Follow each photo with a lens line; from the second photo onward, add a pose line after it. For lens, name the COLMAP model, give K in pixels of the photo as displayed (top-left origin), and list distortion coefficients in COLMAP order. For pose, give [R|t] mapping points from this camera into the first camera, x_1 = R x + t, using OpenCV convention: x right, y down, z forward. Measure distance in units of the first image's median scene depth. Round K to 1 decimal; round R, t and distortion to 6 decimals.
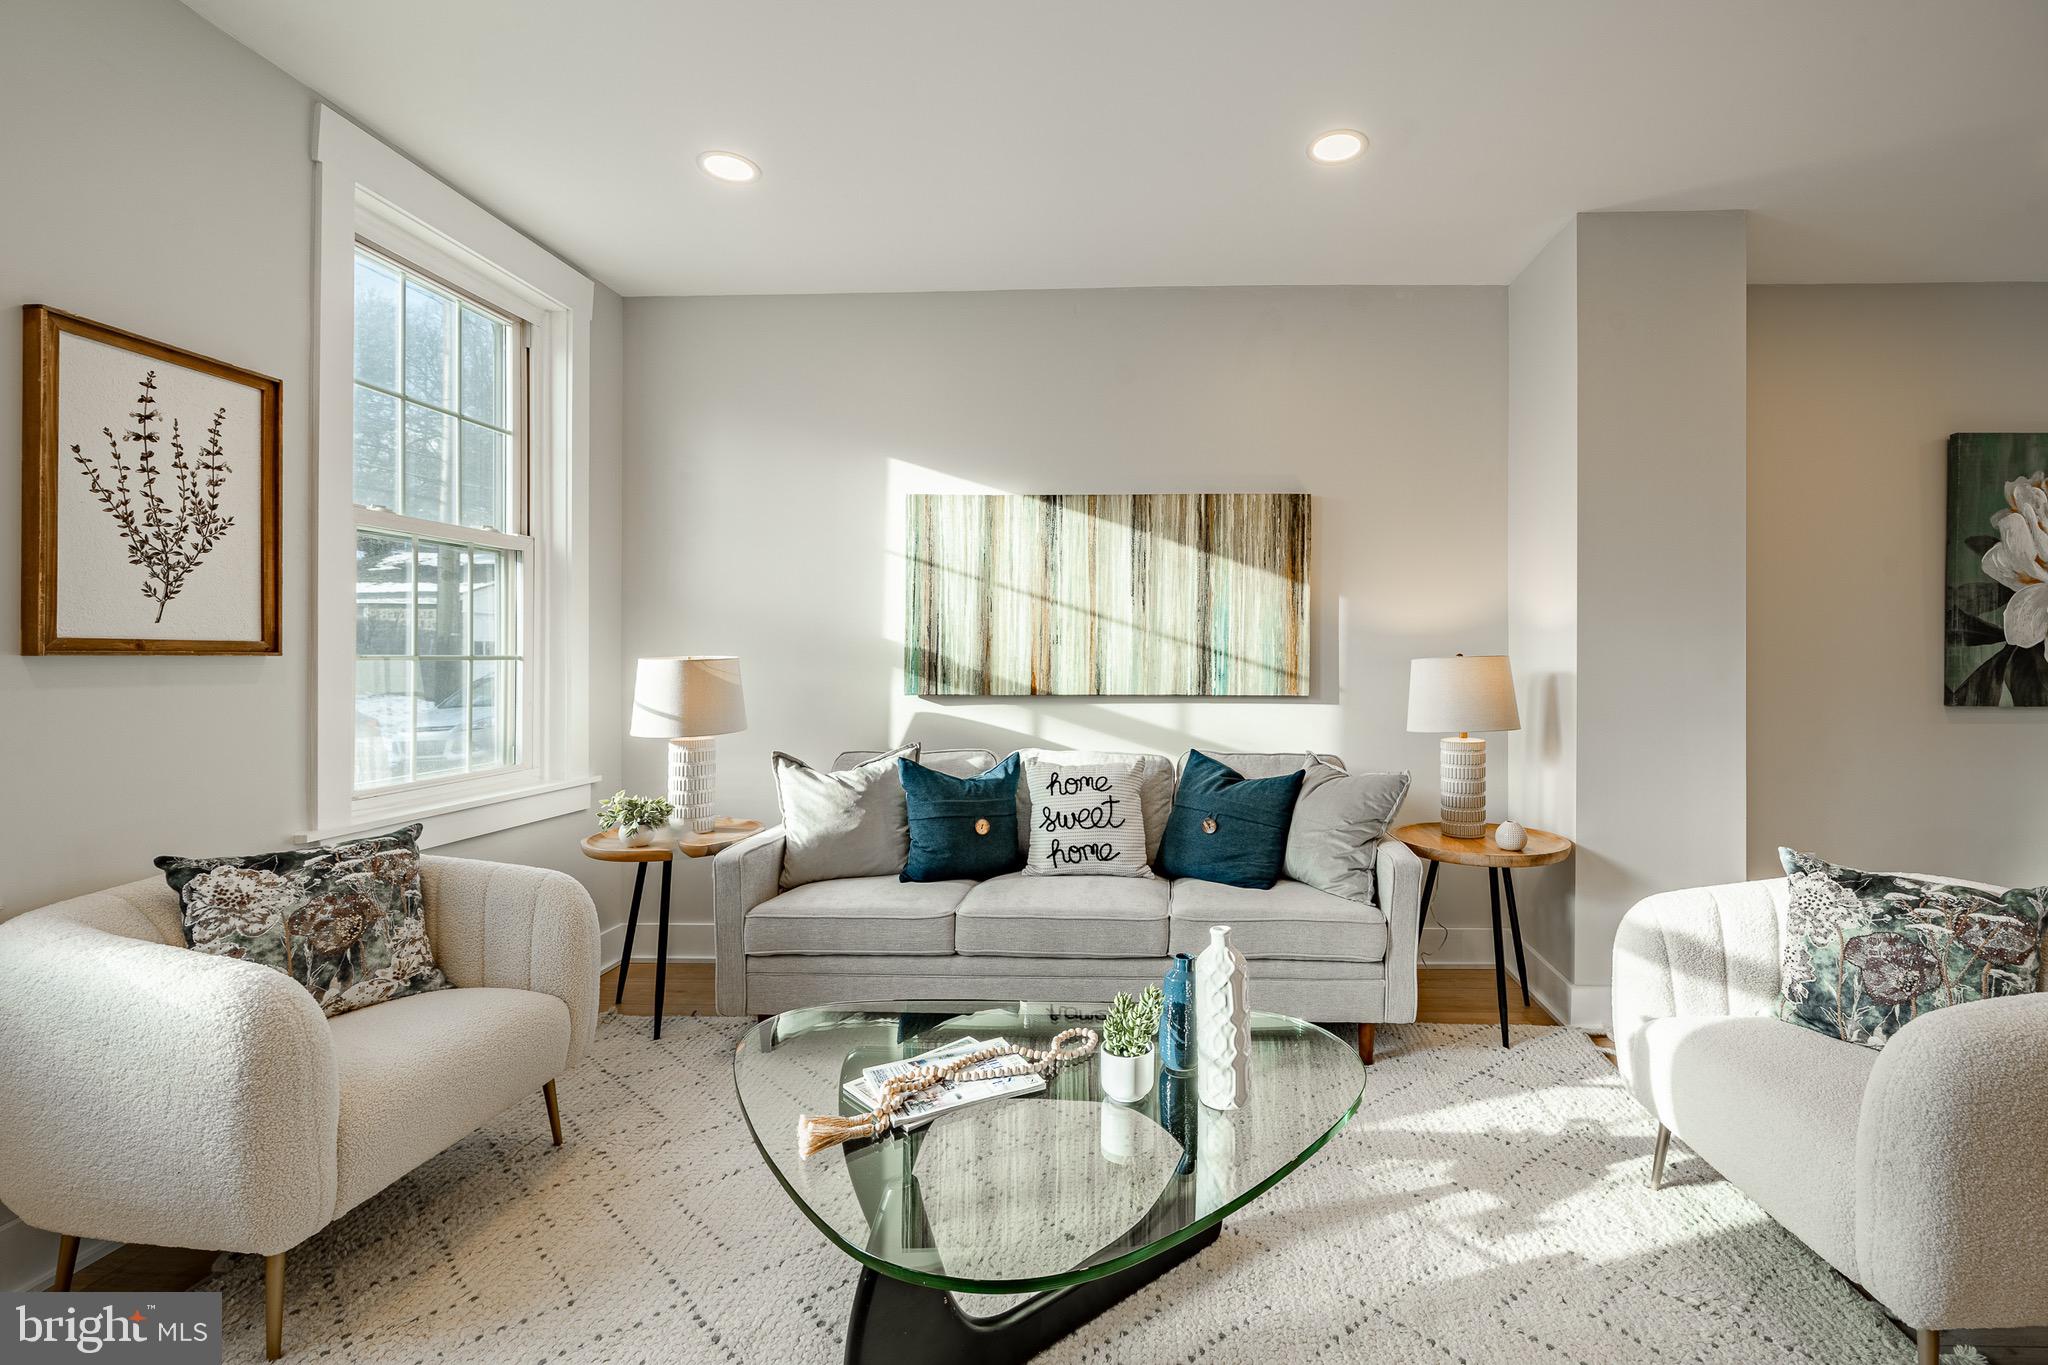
lens RADIAL K [[868.1, 0, 1141.8], [0, 868.1, 655.8], [0, 0, 1]] dist [-0.000464, -0.000065]
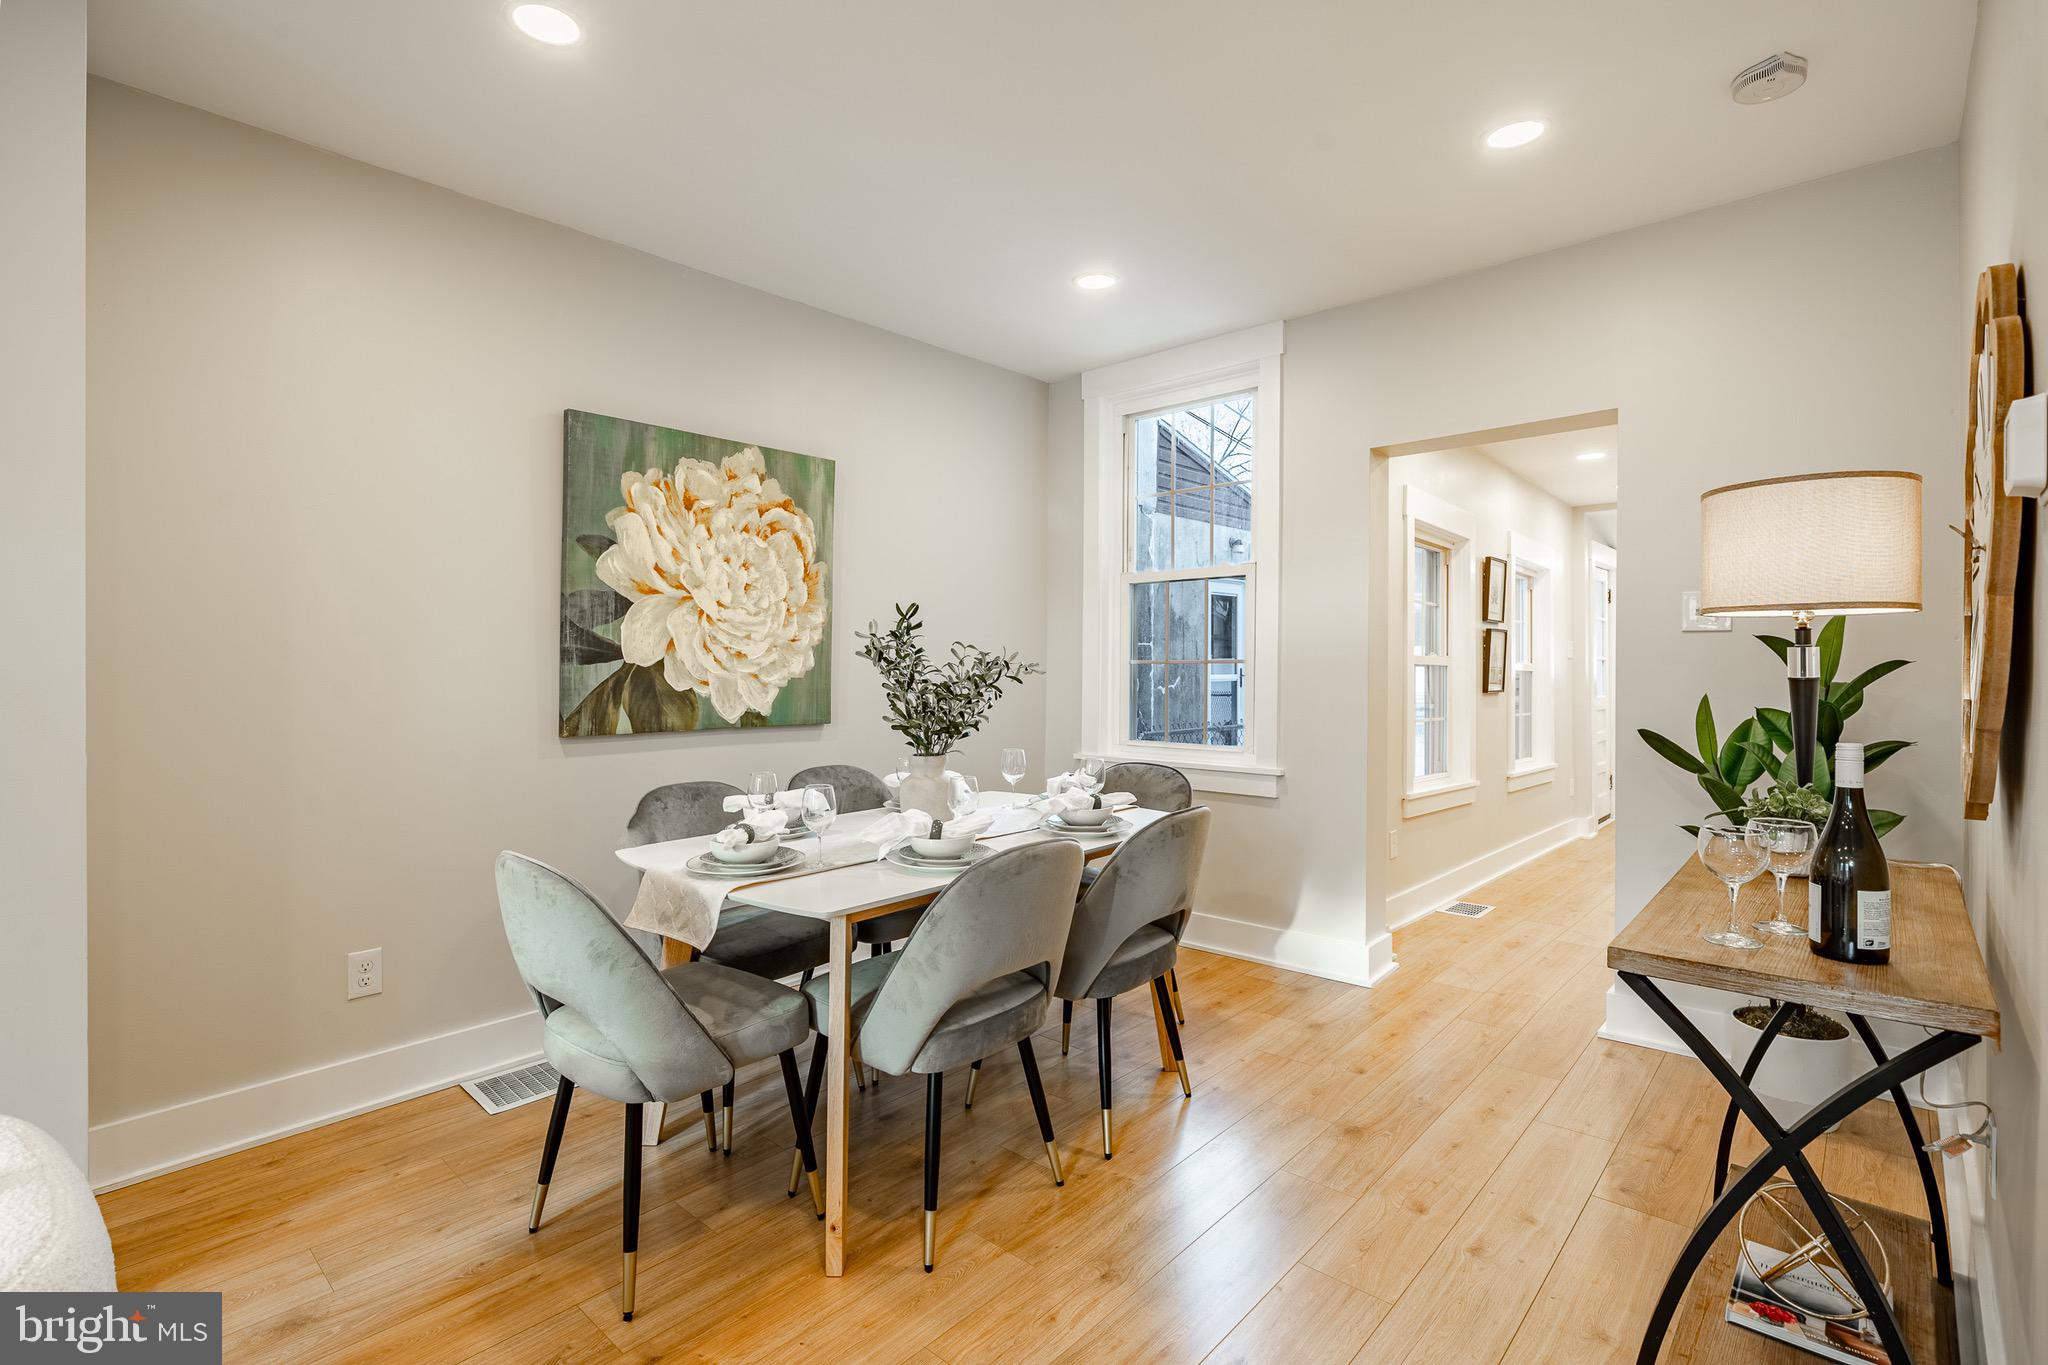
lens RADIAL K [[968.8, 0, 1019.5], [0, 968.8, 660.3], [0, 0, 1]] dist [-0.002055, -0.000372]
pose [[0.653683, 0.000490, 0.756768, 0.573319], [-0.000123, 1.000000, -0.000542, -0.016696], [-0.756769, 0.000261, 0.653683, 0.071588]]
